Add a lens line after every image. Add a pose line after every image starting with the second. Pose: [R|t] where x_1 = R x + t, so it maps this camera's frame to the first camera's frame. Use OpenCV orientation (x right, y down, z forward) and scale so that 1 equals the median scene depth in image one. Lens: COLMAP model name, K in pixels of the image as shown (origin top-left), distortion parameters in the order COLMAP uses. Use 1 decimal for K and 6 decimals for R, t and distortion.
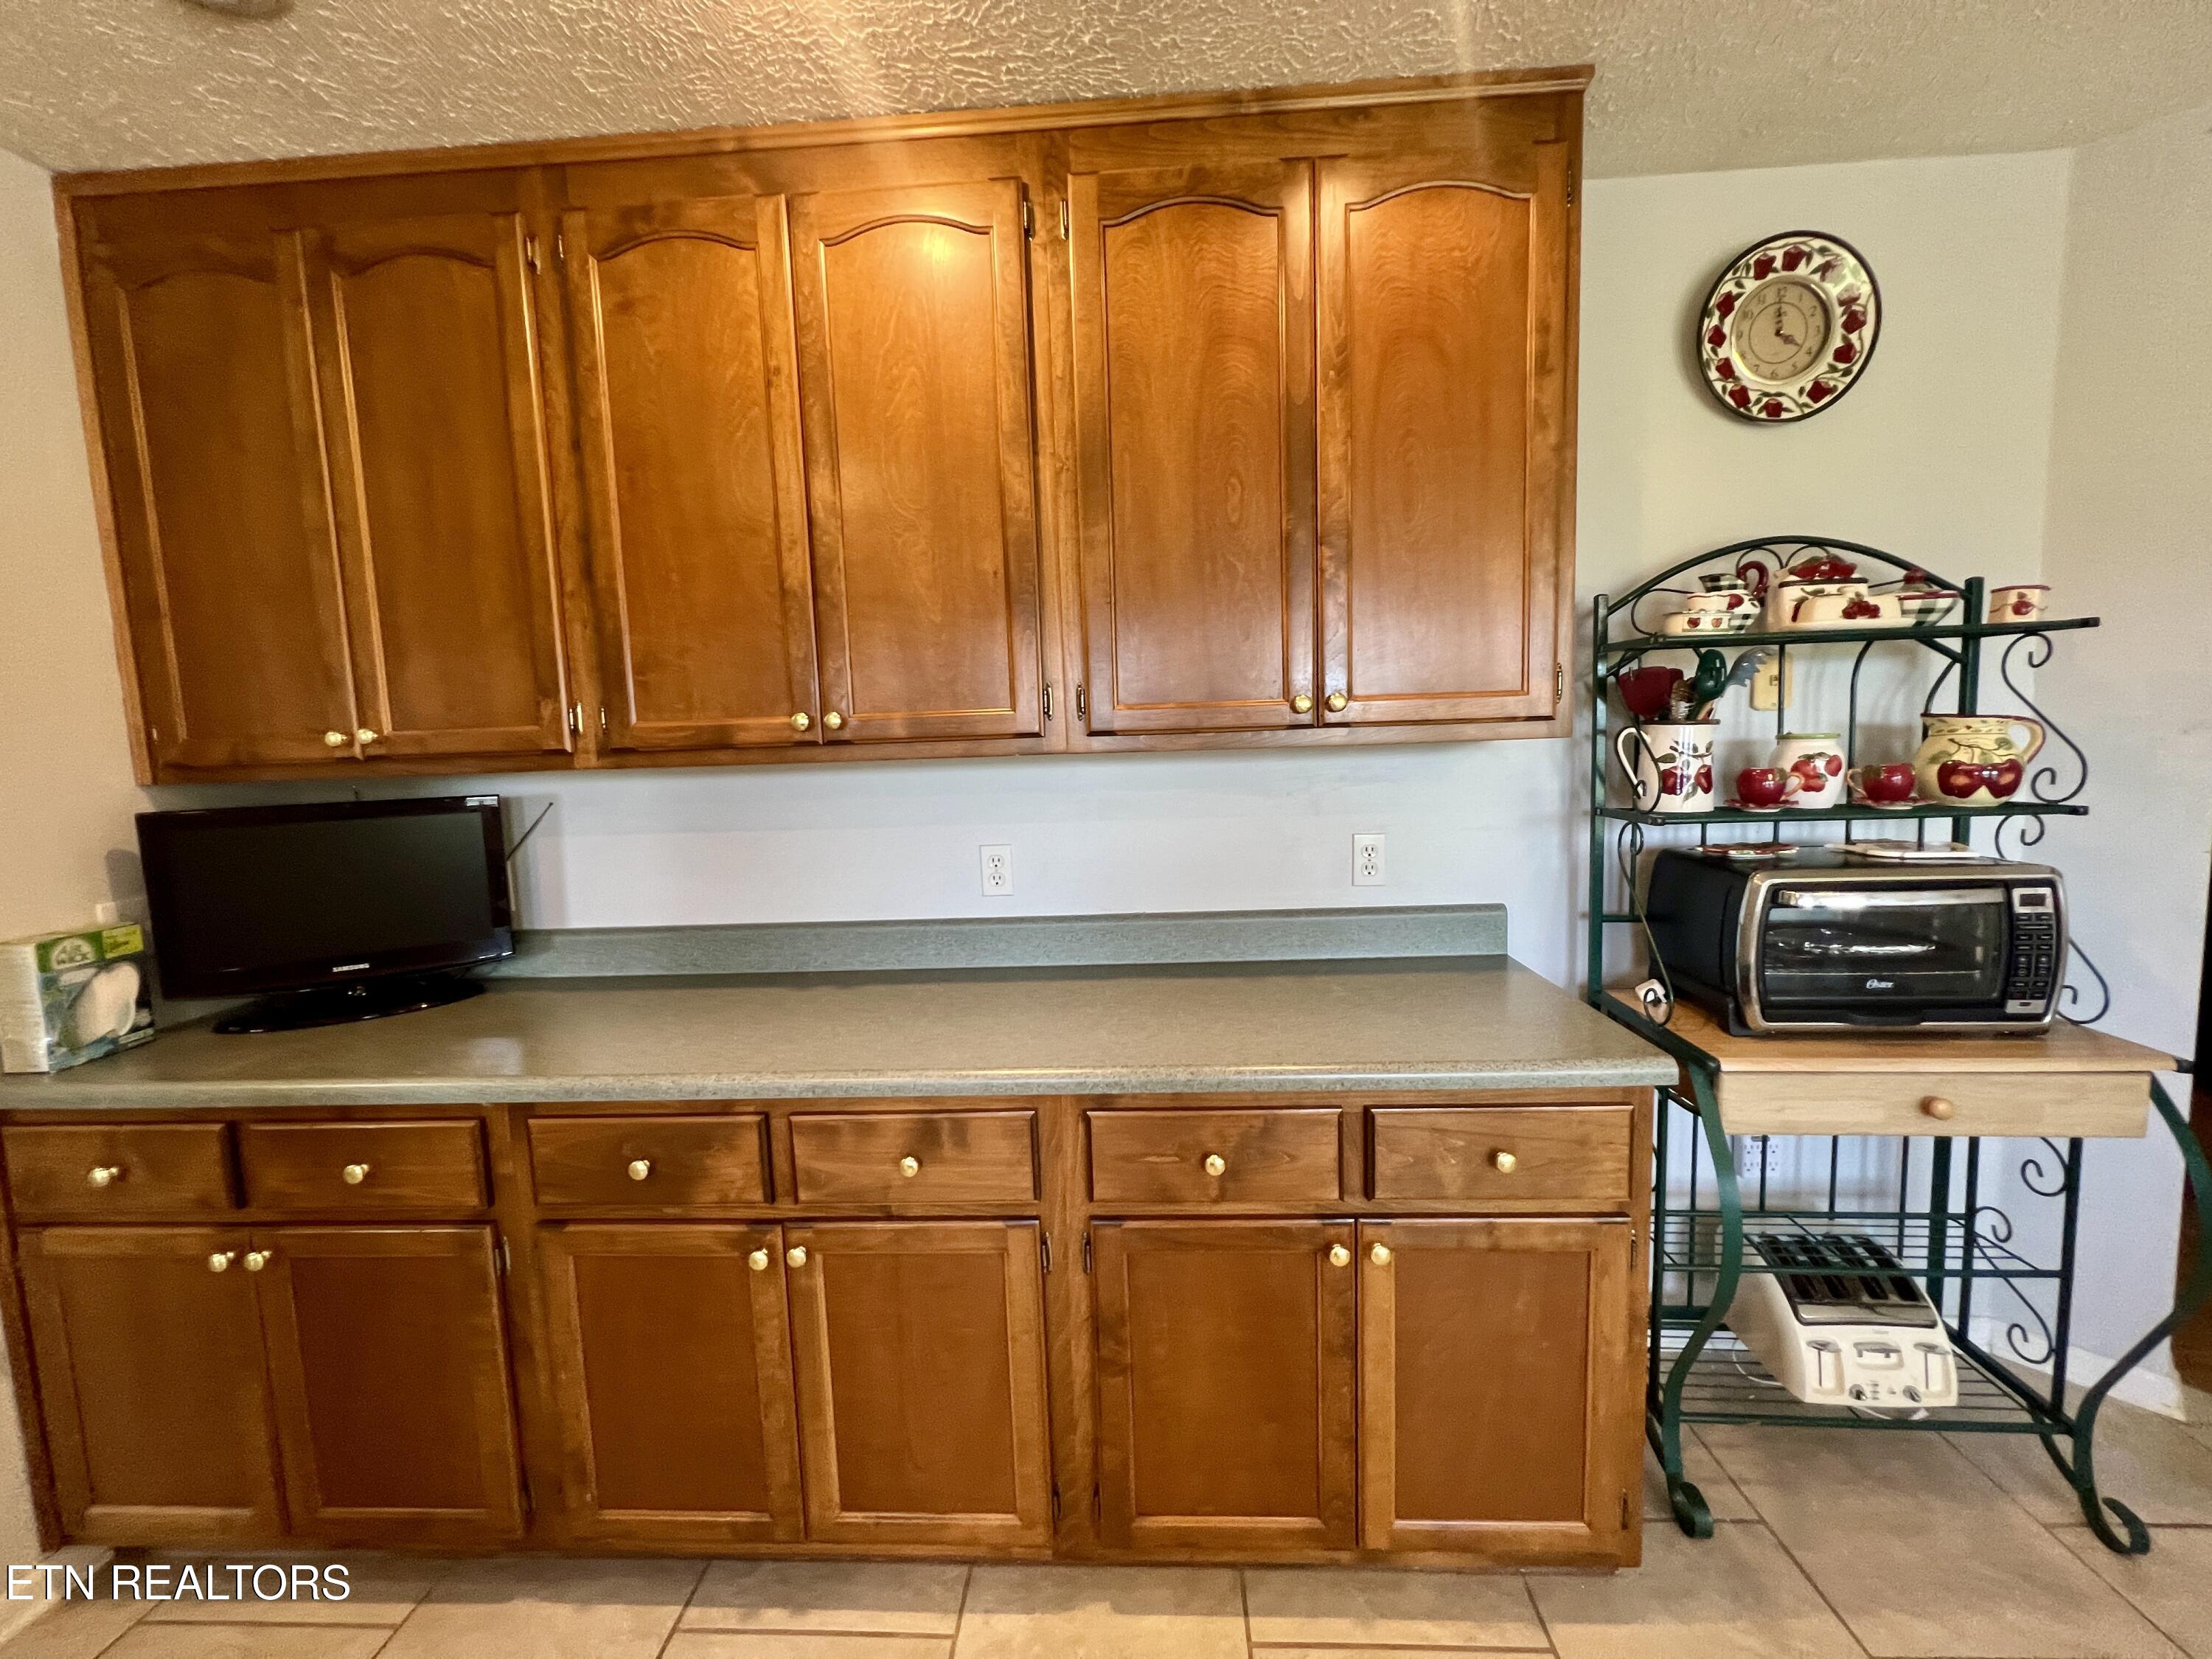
lens RADIAL K [[882.2, 0, 1100.4], [0, 882.2, 820.1], [0, 0, 1]] dist [-0.001505, 0.000057]
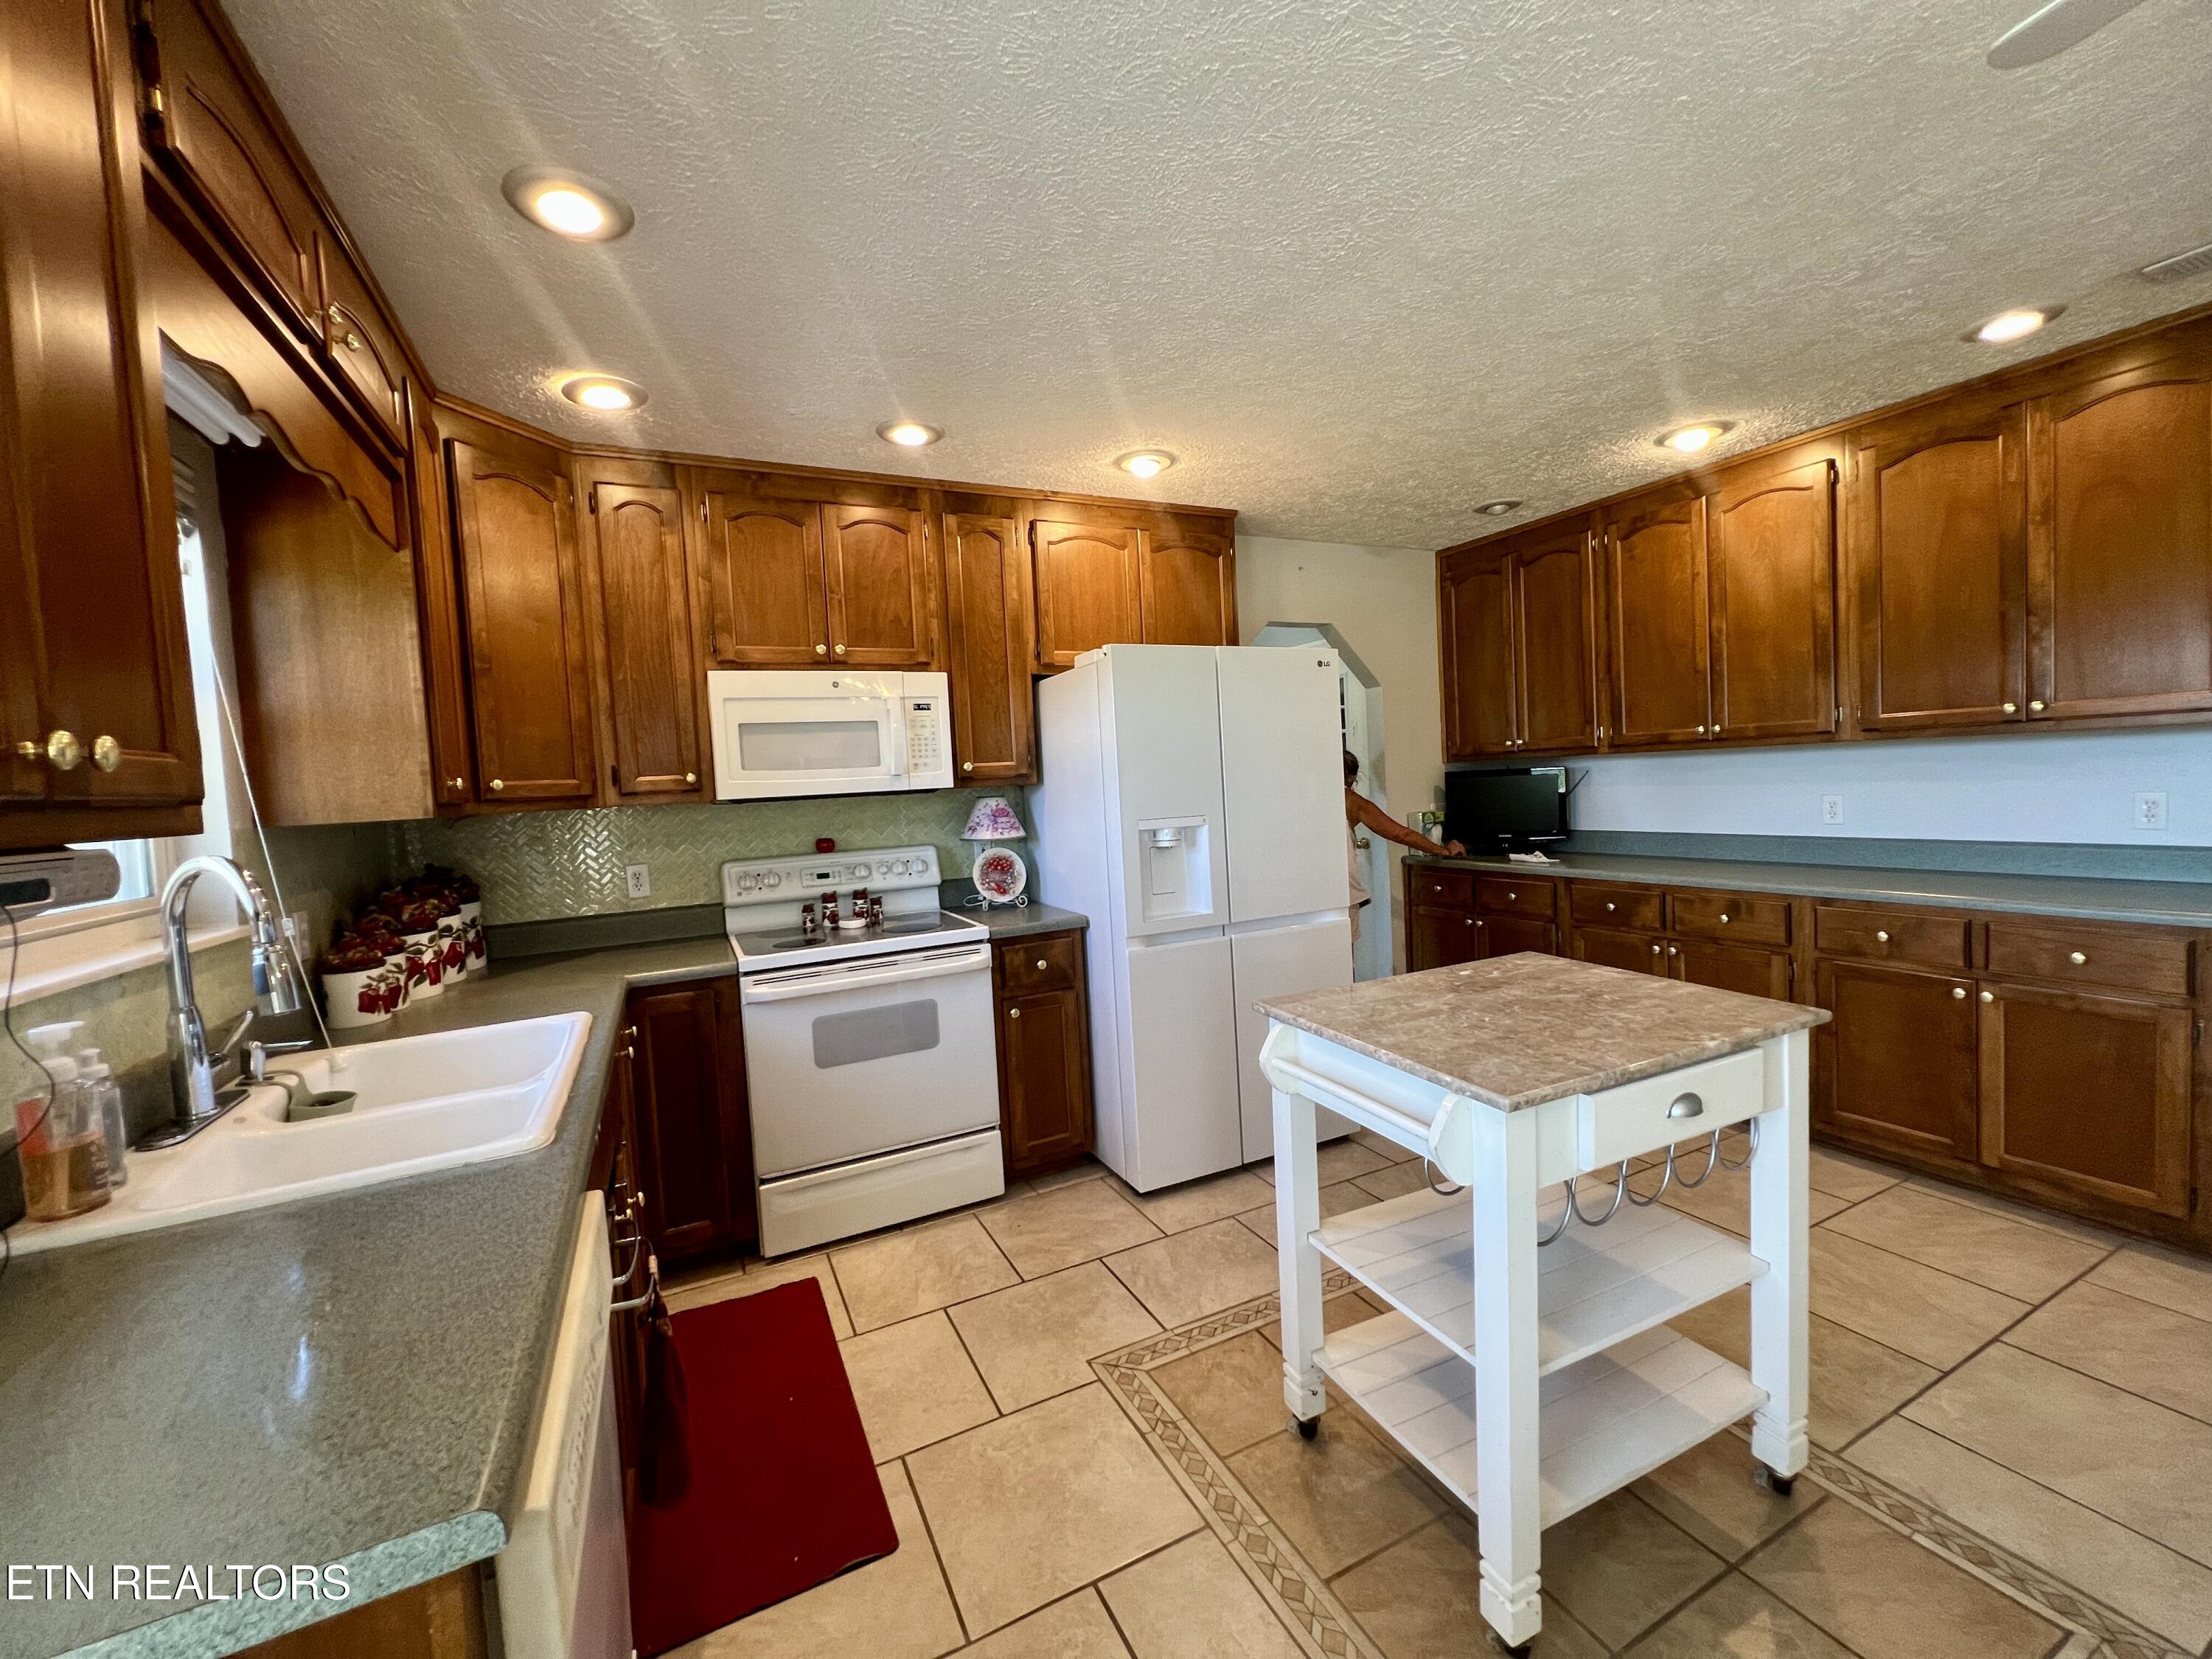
lens RADIAL K [[882.2, 0, 1100.4], [0, 882.2, 820.1], [0, 0, 1]] dist [-0.001505, 0.000057]
pose [[0.482717, 0.049537, -0.874374, 0.892927], [-0.048676, 0.998373, 0.029690, 0.122341], [0.874423, 0.028229, 0.484343, -1.397622]]
